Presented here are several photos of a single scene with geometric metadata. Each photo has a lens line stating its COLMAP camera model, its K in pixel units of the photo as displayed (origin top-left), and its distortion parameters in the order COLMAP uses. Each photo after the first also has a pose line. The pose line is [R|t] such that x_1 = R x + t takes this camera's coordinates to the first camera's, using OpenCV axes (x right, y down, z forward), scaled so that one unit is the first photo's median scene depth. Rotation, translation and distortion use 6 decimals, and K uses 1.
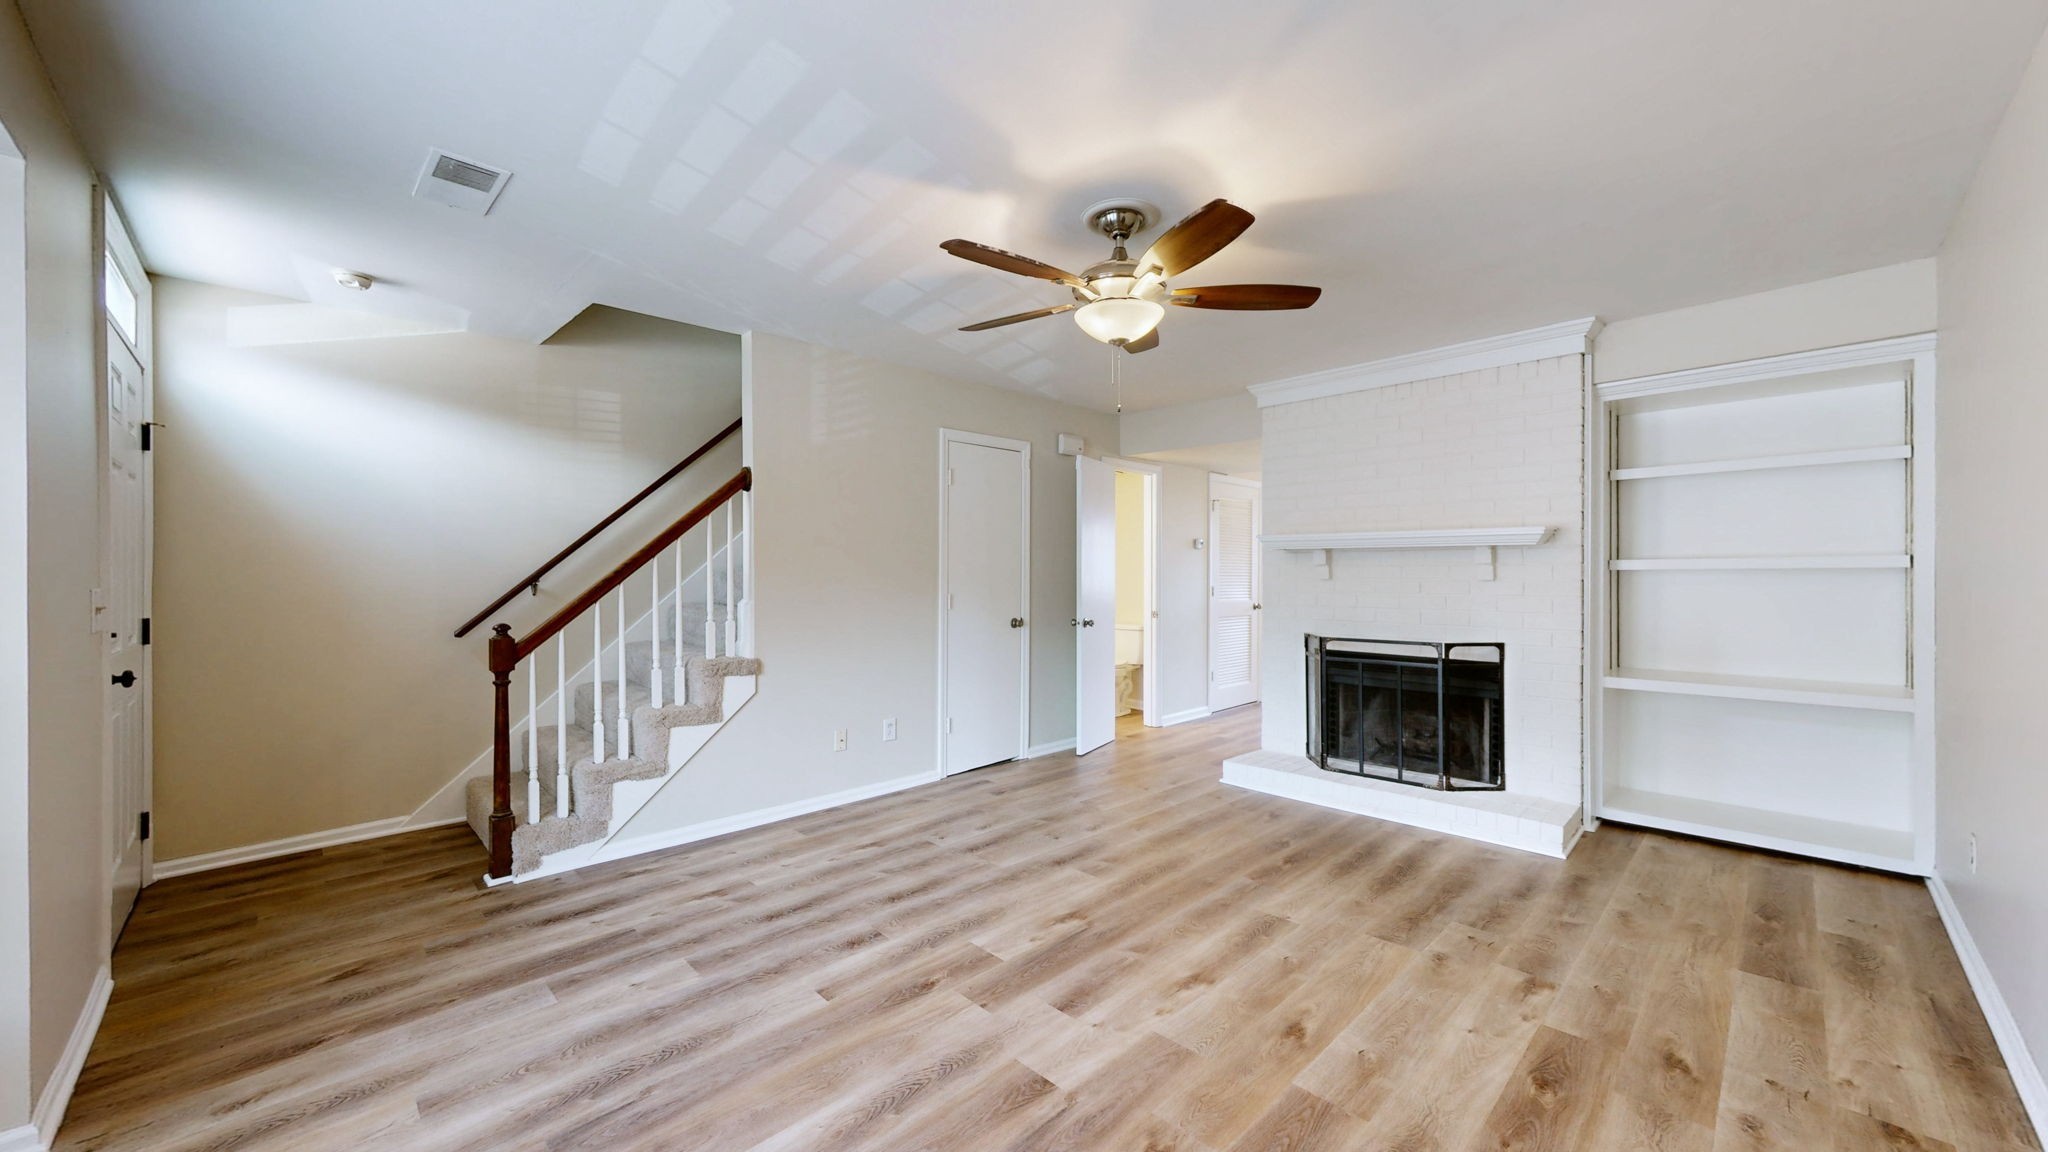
lens RADIAL K [[748.9, 0, 1024.5], [0, 748.9, 572.6], [0, 0, 1]] dist [0.002304, 0.000494]
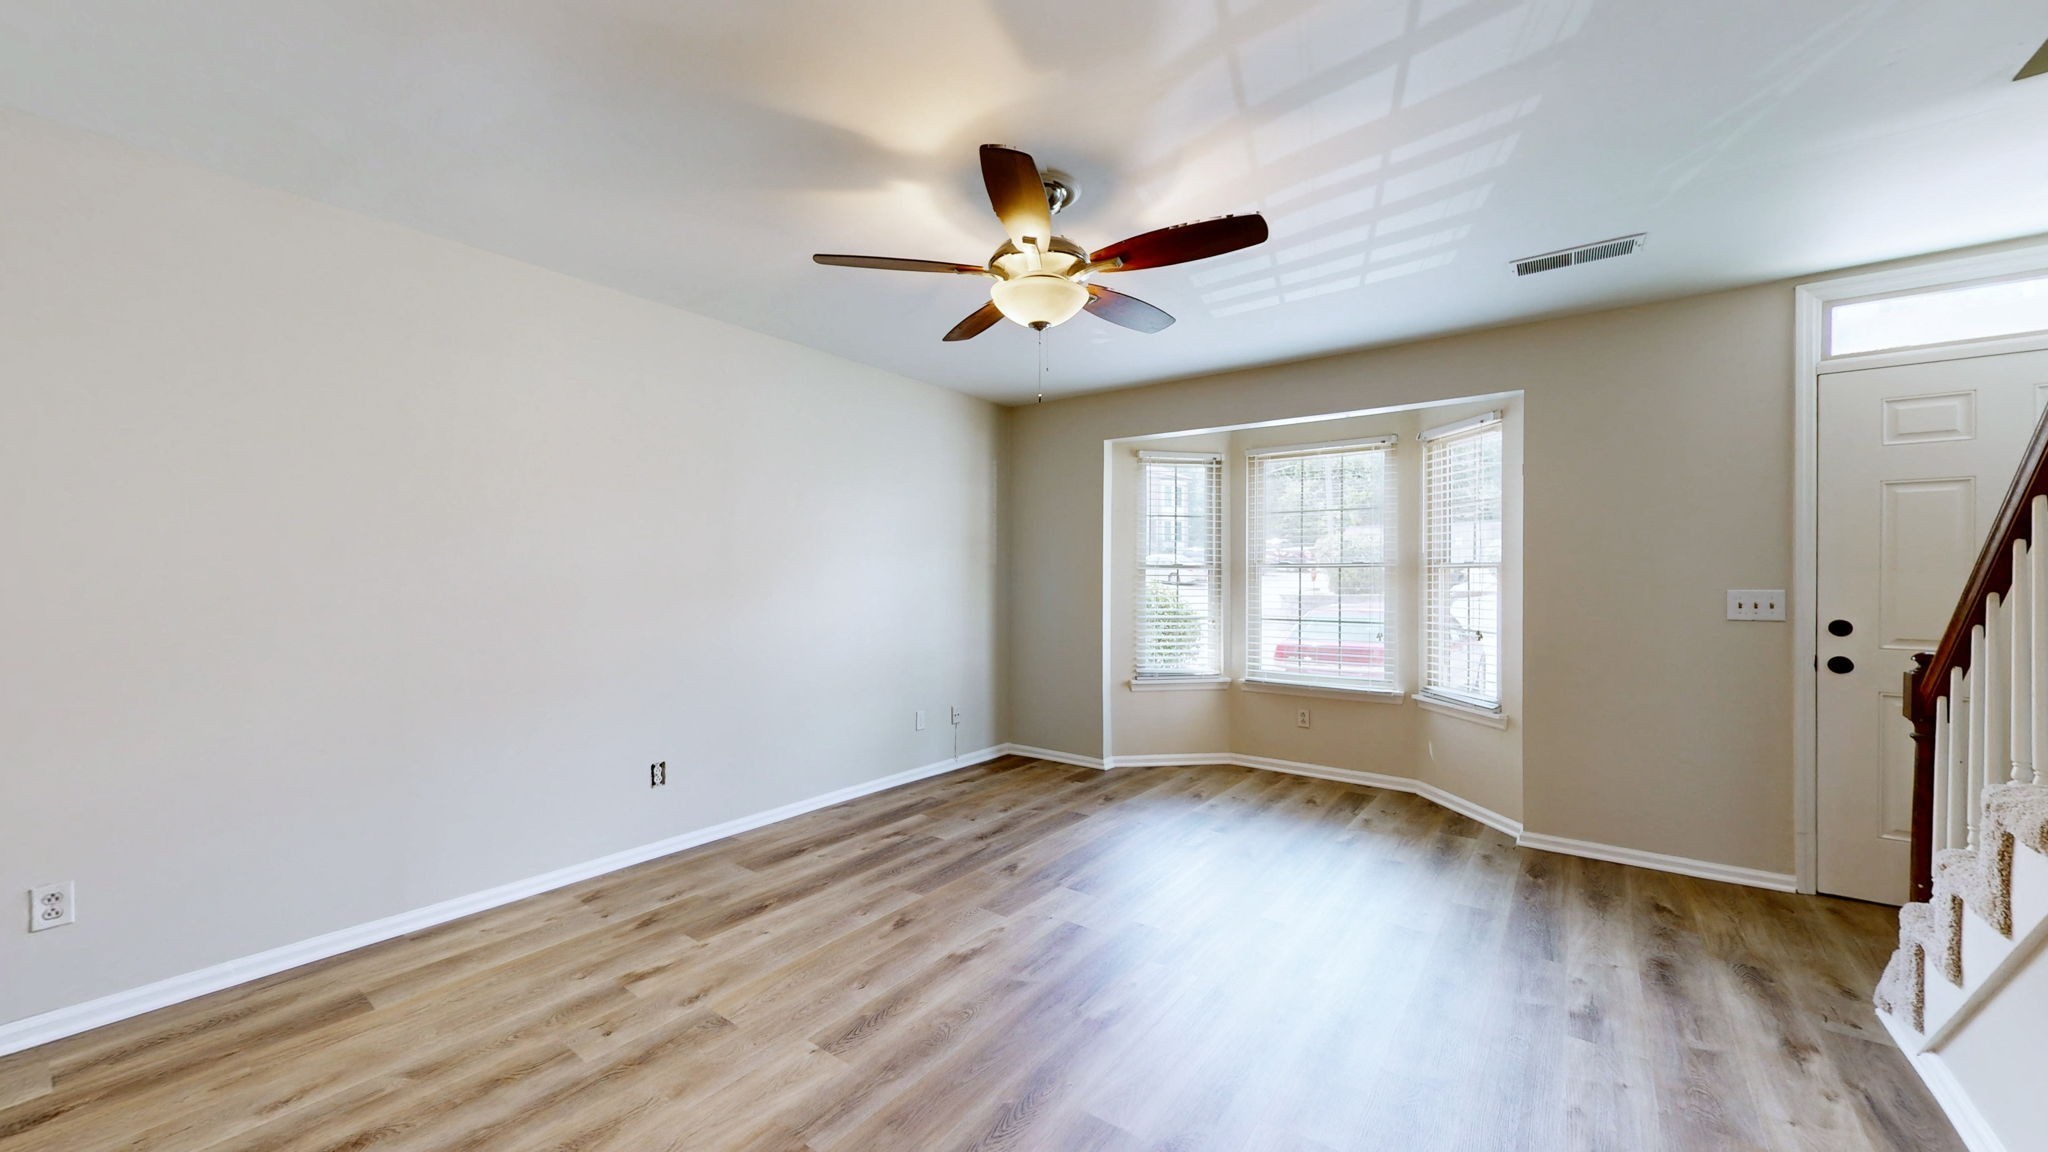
lens RADIAL K [[748.9, 0, 1018.7], [0, 748.9, 582.9], [0, 0, 1]] dist [0.002304, 0.000494]
pose [[-0.989450, 0.002074, -0.144858, 0.261996], [0.001239, 0.999982, 0.005855, -0.000467], [0.144868, 0.005614, -0.989435, 1.771688]]
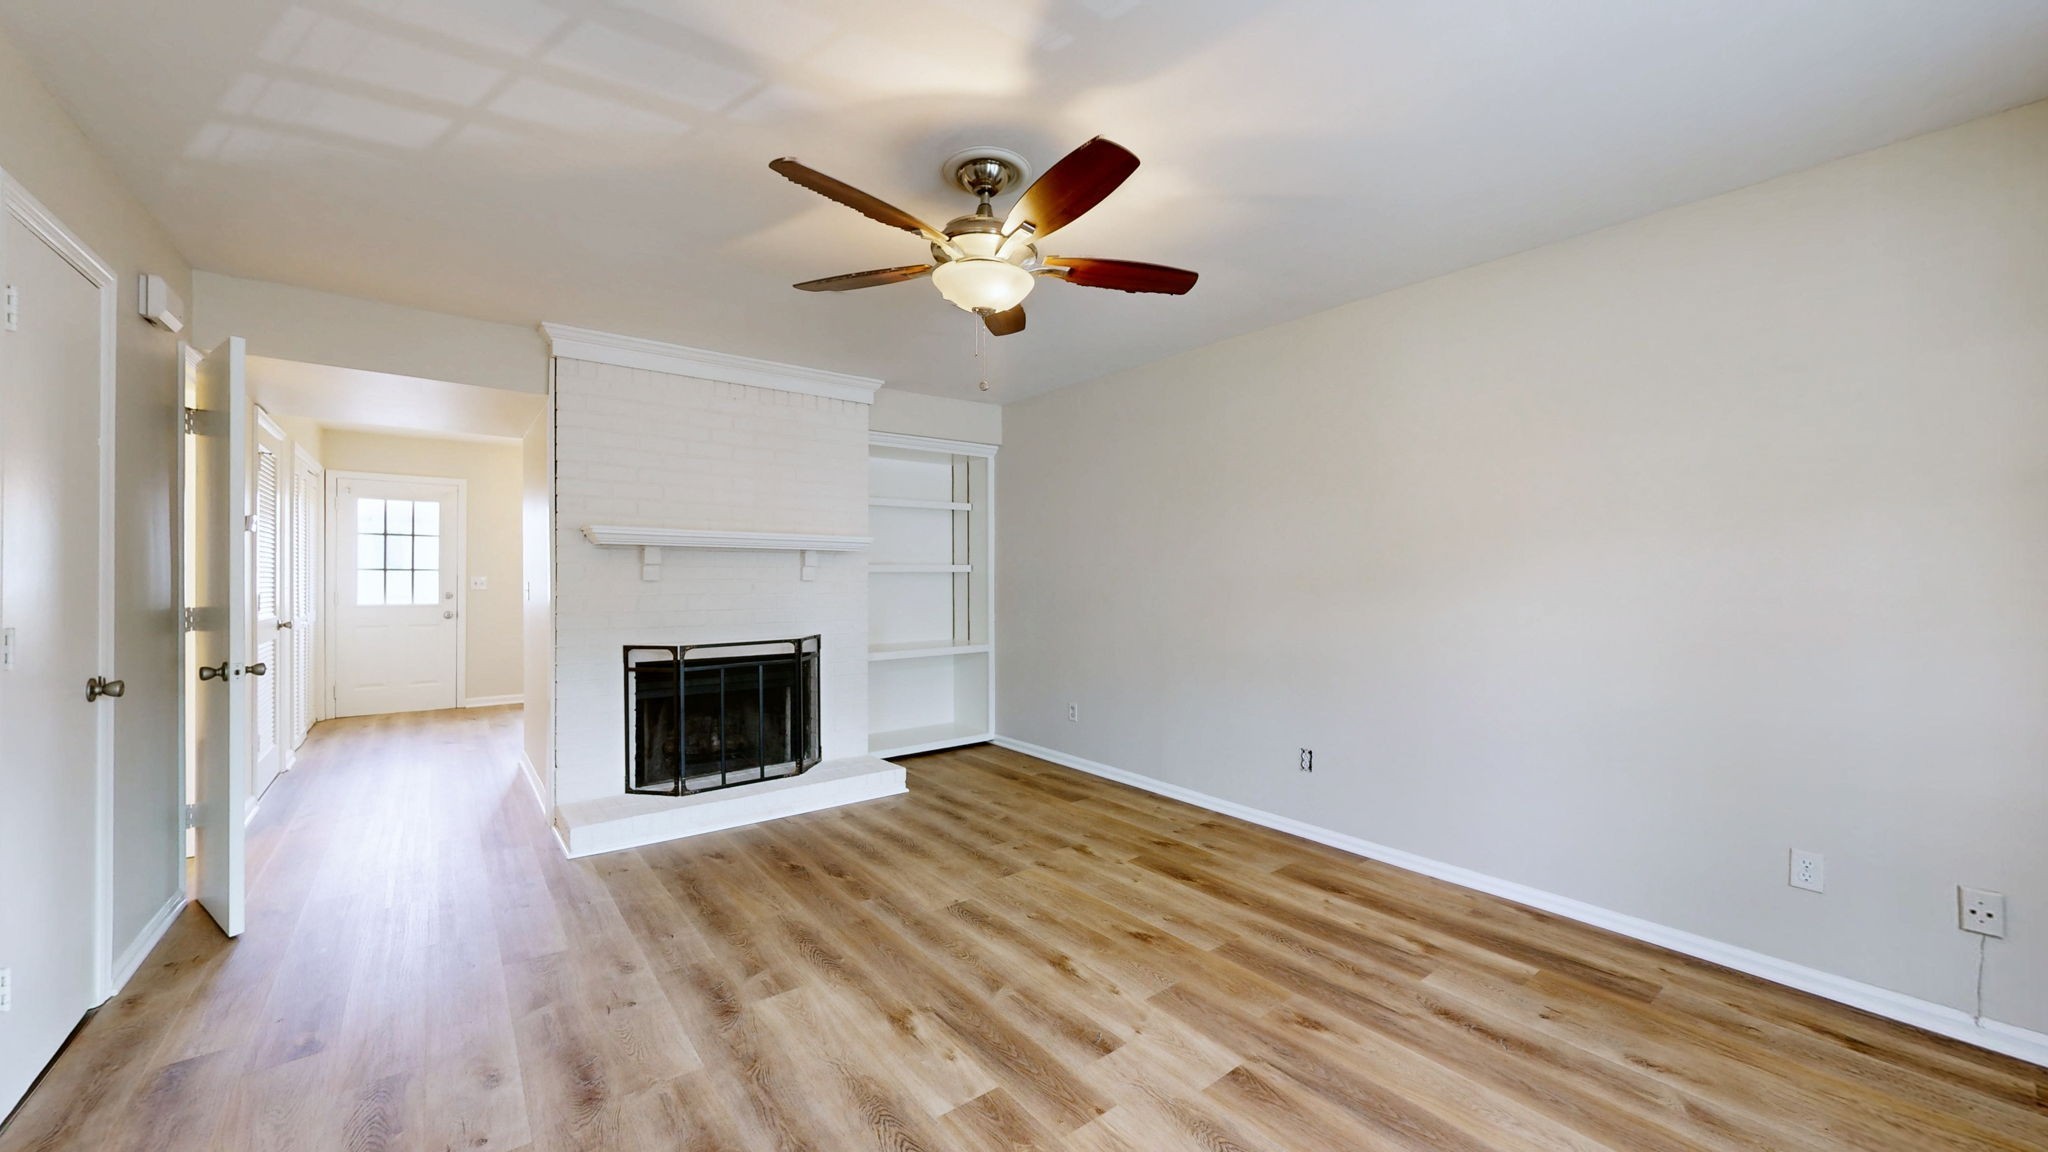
lens RADIAL K [[748.9, 0, 1022.3], [0, 748.9, 572.6], [0, 0, 1]] dist [0.002304, 0.000494]
pose [[0.113612, 0.007666, 0.993496, -0.695424], [-0.003850, 0.999966, -0.007276, 0.006728], [-0.993518, -0.002998, 0.113638, 0.799651]]
